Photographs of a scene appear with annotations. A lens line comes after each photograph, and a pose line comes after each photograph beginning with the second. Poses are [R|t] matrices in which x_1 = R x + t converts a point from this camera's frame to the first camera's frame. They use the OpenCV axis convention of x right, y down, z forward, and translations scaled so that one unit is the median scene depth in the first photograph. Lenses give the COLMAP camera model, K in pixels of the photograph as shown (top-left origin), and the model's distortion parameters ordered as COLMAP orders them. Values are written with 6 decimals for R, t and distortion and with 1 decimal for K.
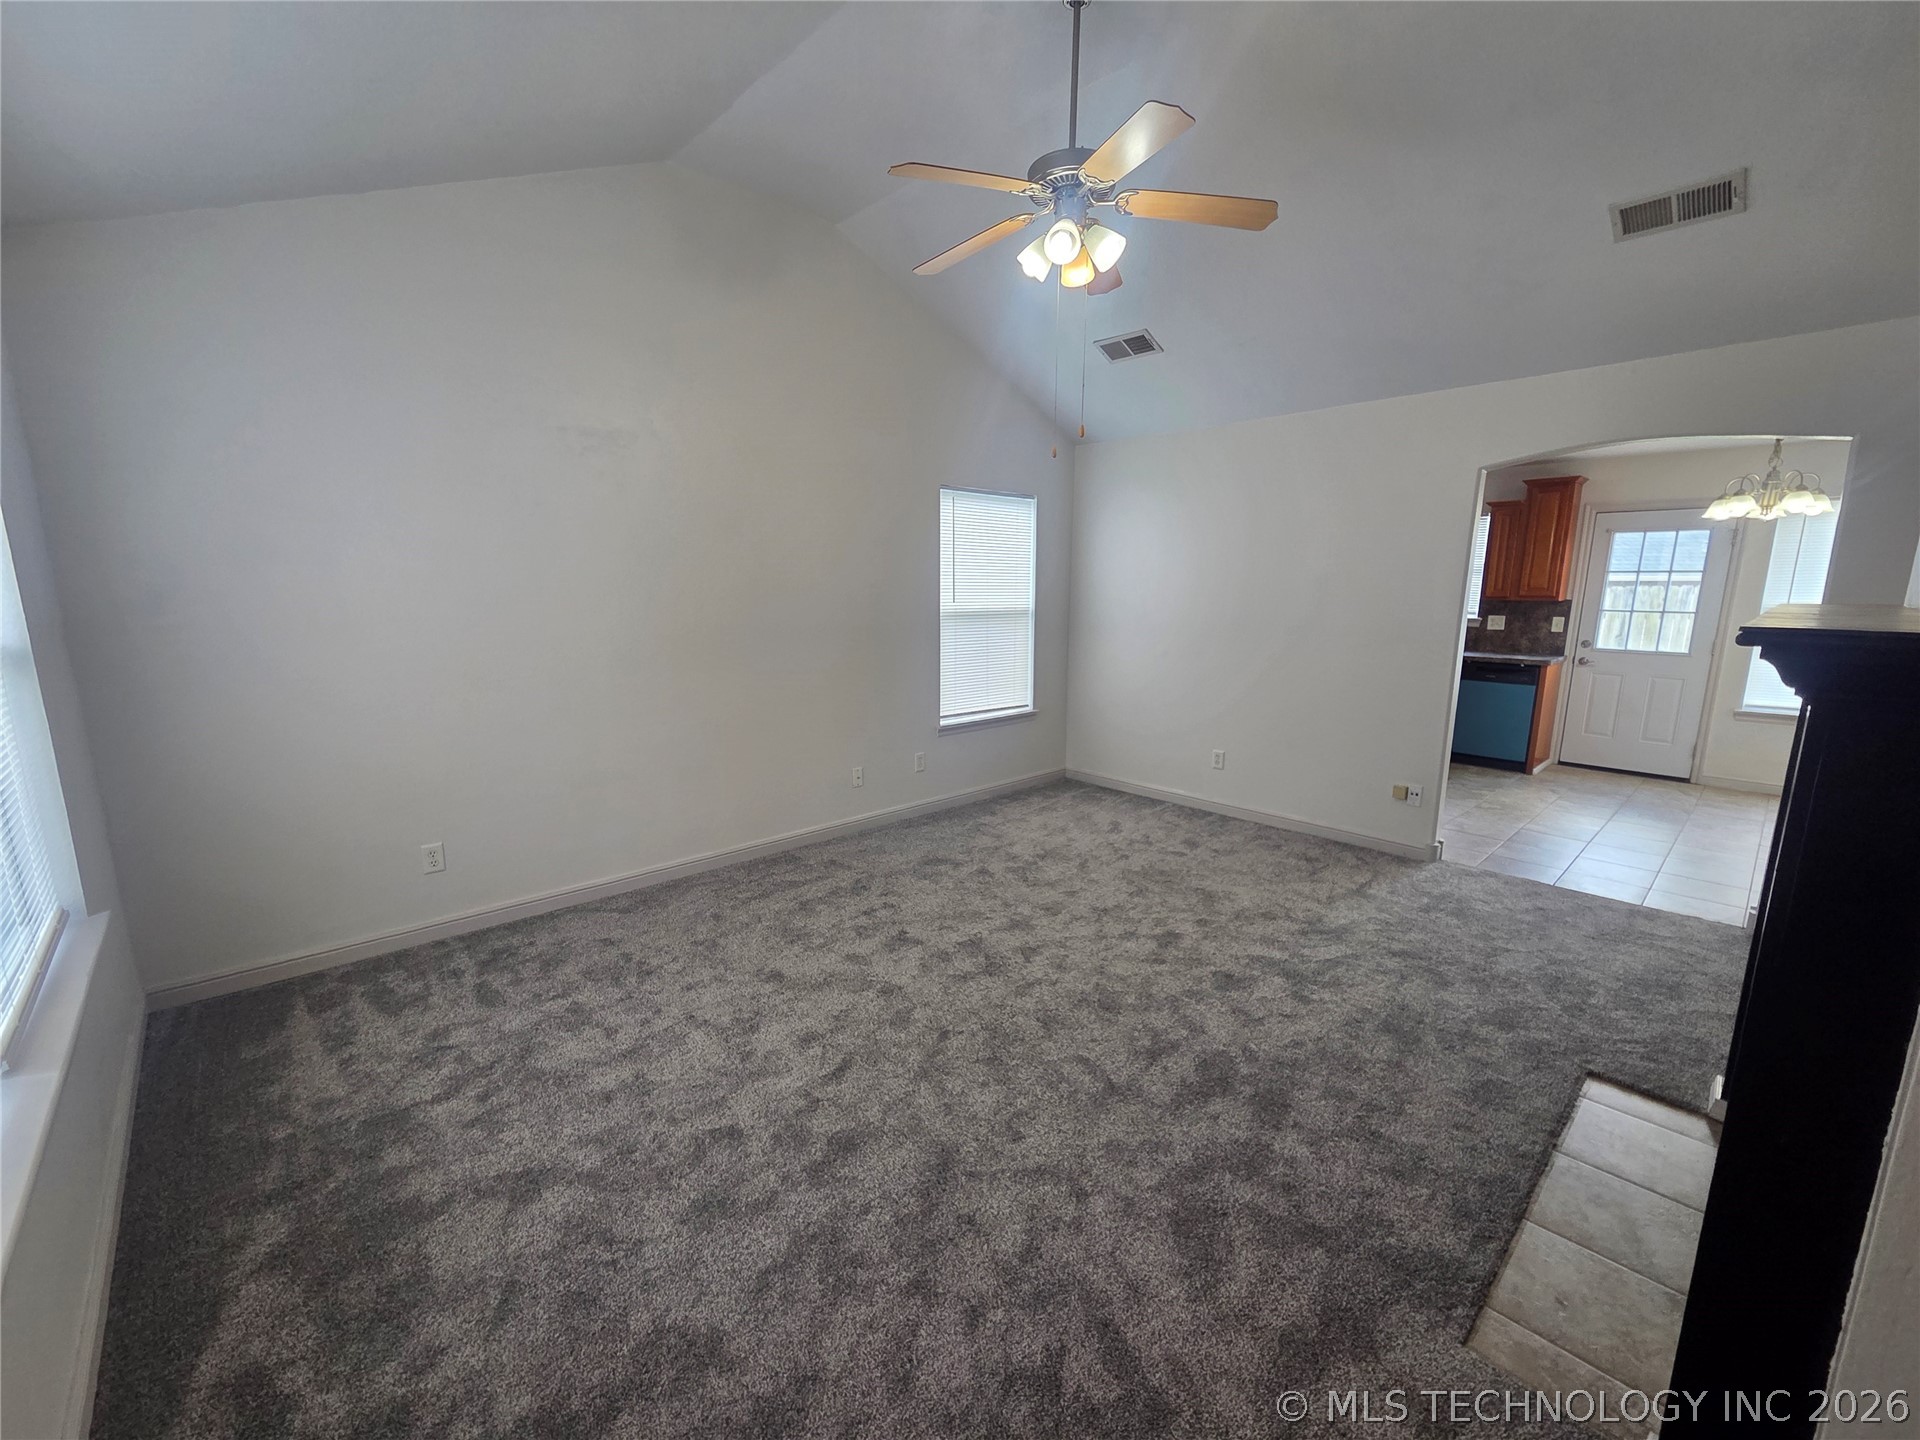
lens RADIAL K [[781.9, 0, 951.2], [0, 781.9, 730.6], [0, 0, 1]] dist [0.000956, 0.000132]
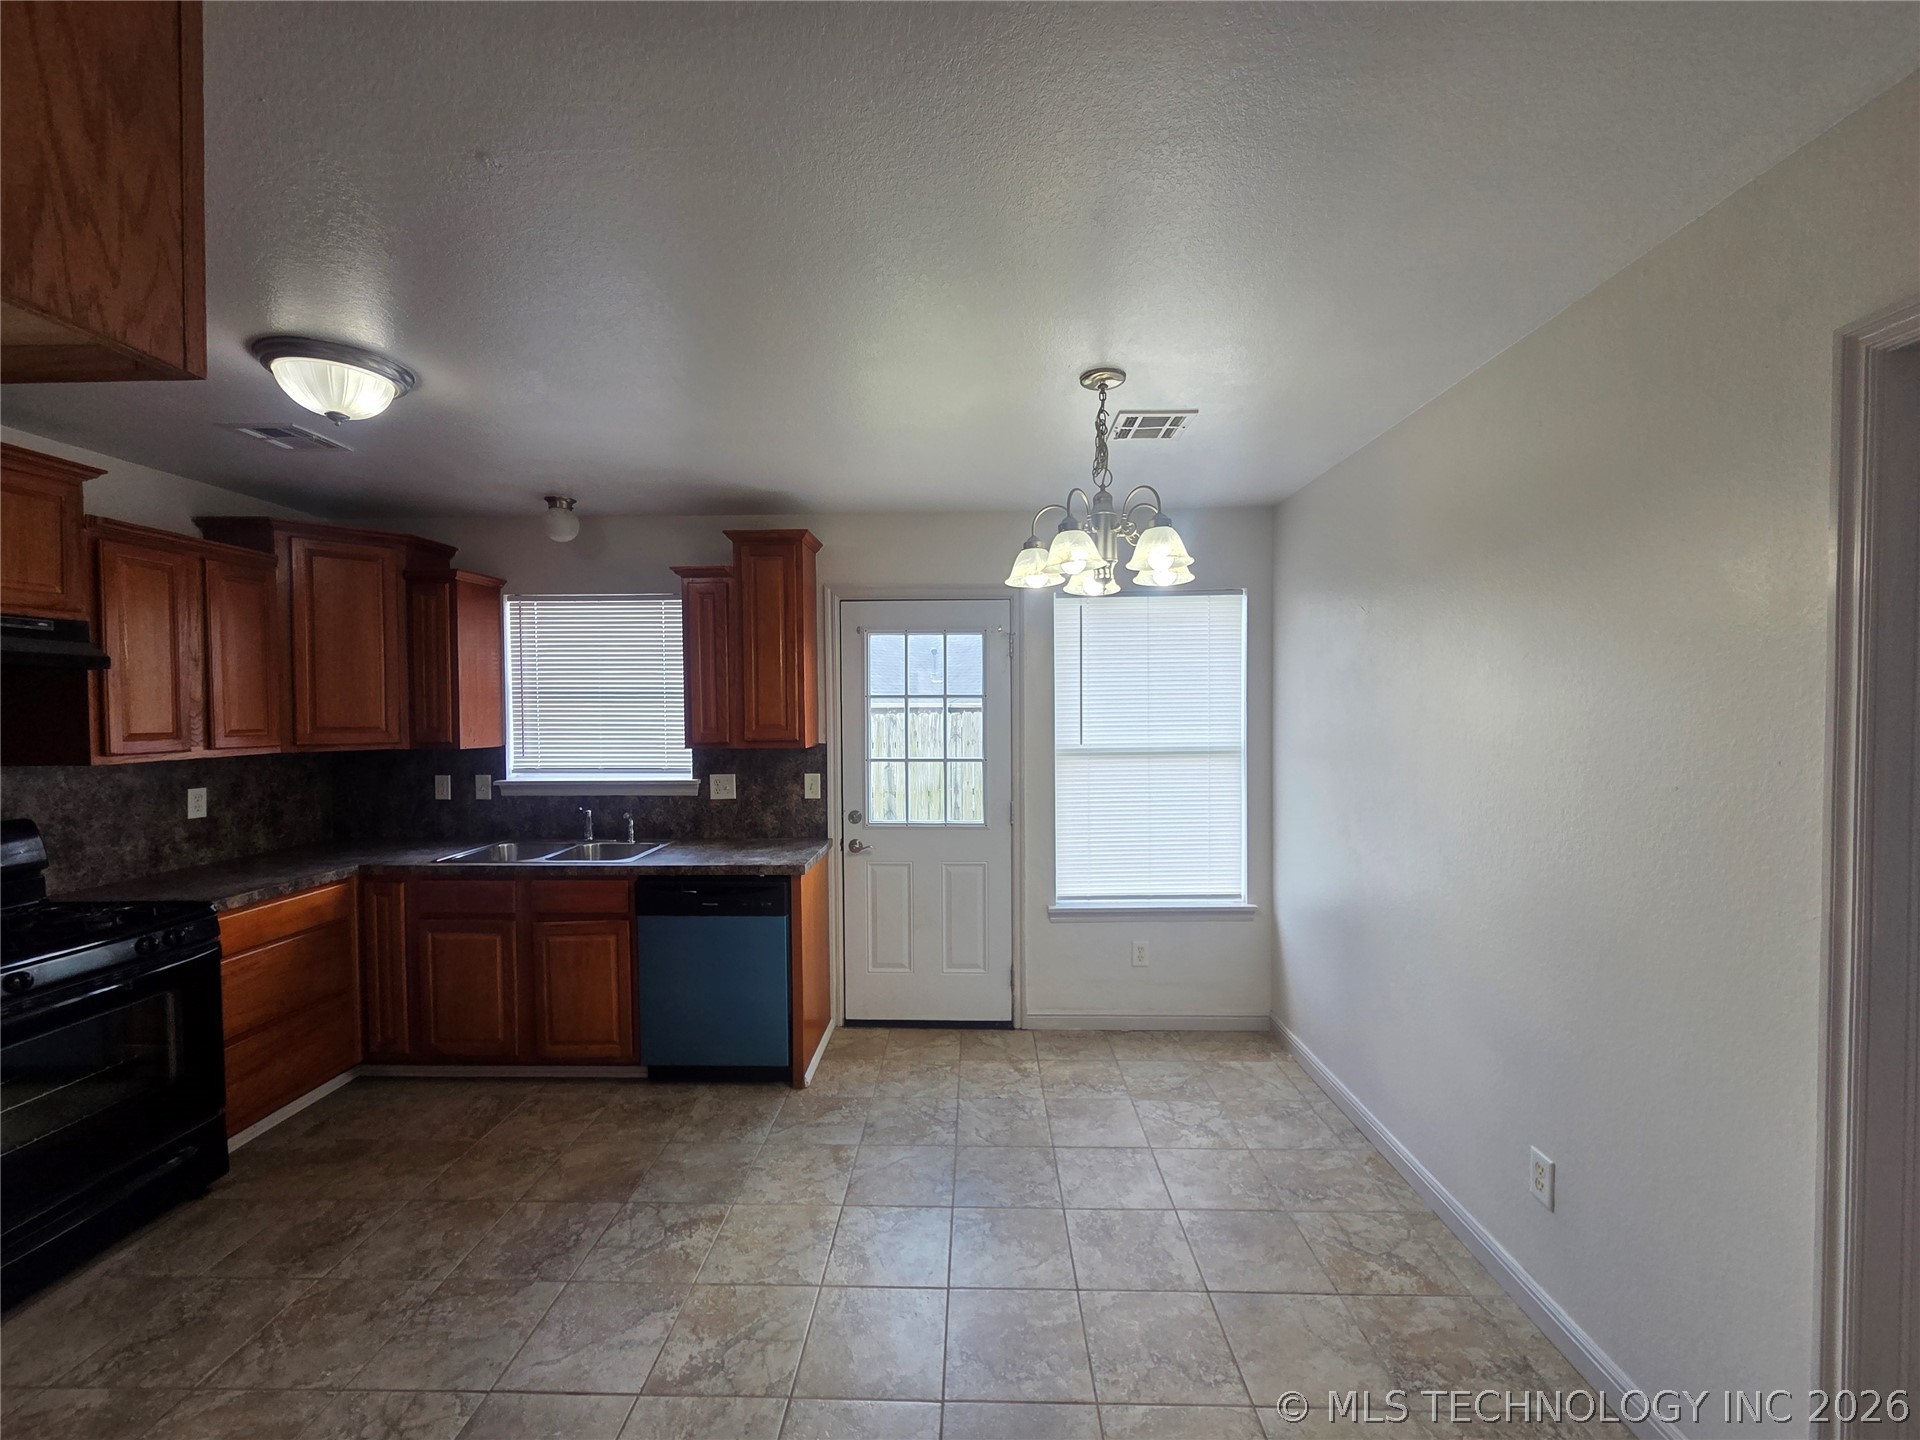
lens RADIAL K [[781.9, 0, 951.2], [0, 781.9, 730.6], [0, 0, 1]] dist [0.000956, 0.000132]
pose [[0.701863, -0.029357, 0.711707, 0.452848], [0.141555, 0.984971, -0.098969, -0.108361], [-0.698105, 0.170208, 0.695470, 0.538170]]
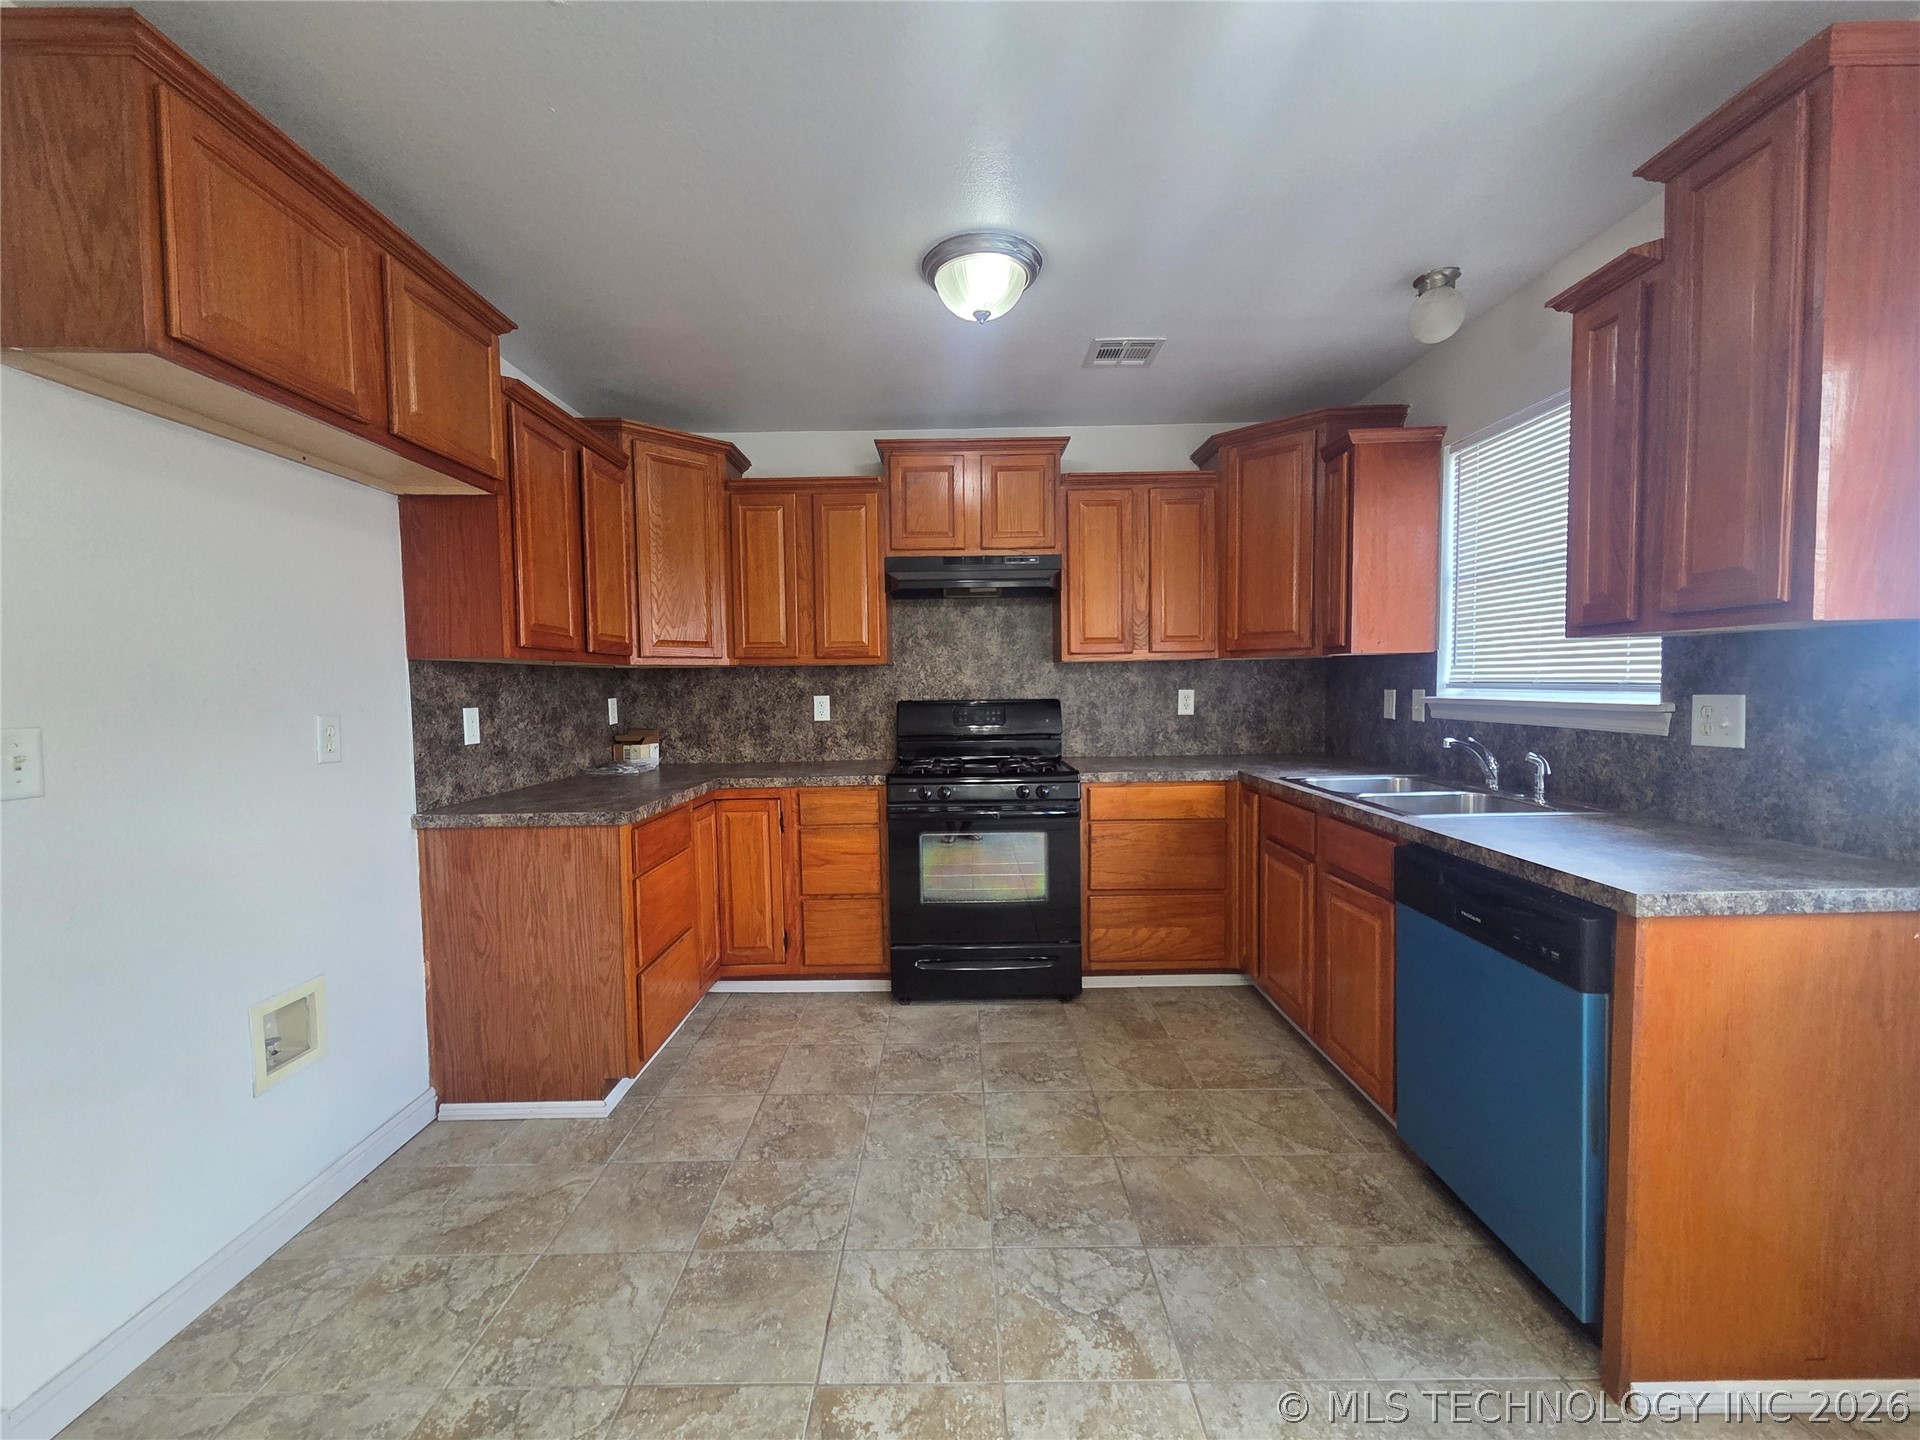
lens RADIAL K [[781.9, 0, 951.2], [0, 781.9, 730.6], [0, 0, 1]] dist [0.000956, 0.000132]
pose [[0.732847, 0.025866, -0.679902, 0.747140], [-0.107644, 0.991100, -0.078322, -0.093503], [0.671825, 0.130585, 0.729108, 0.686582]]
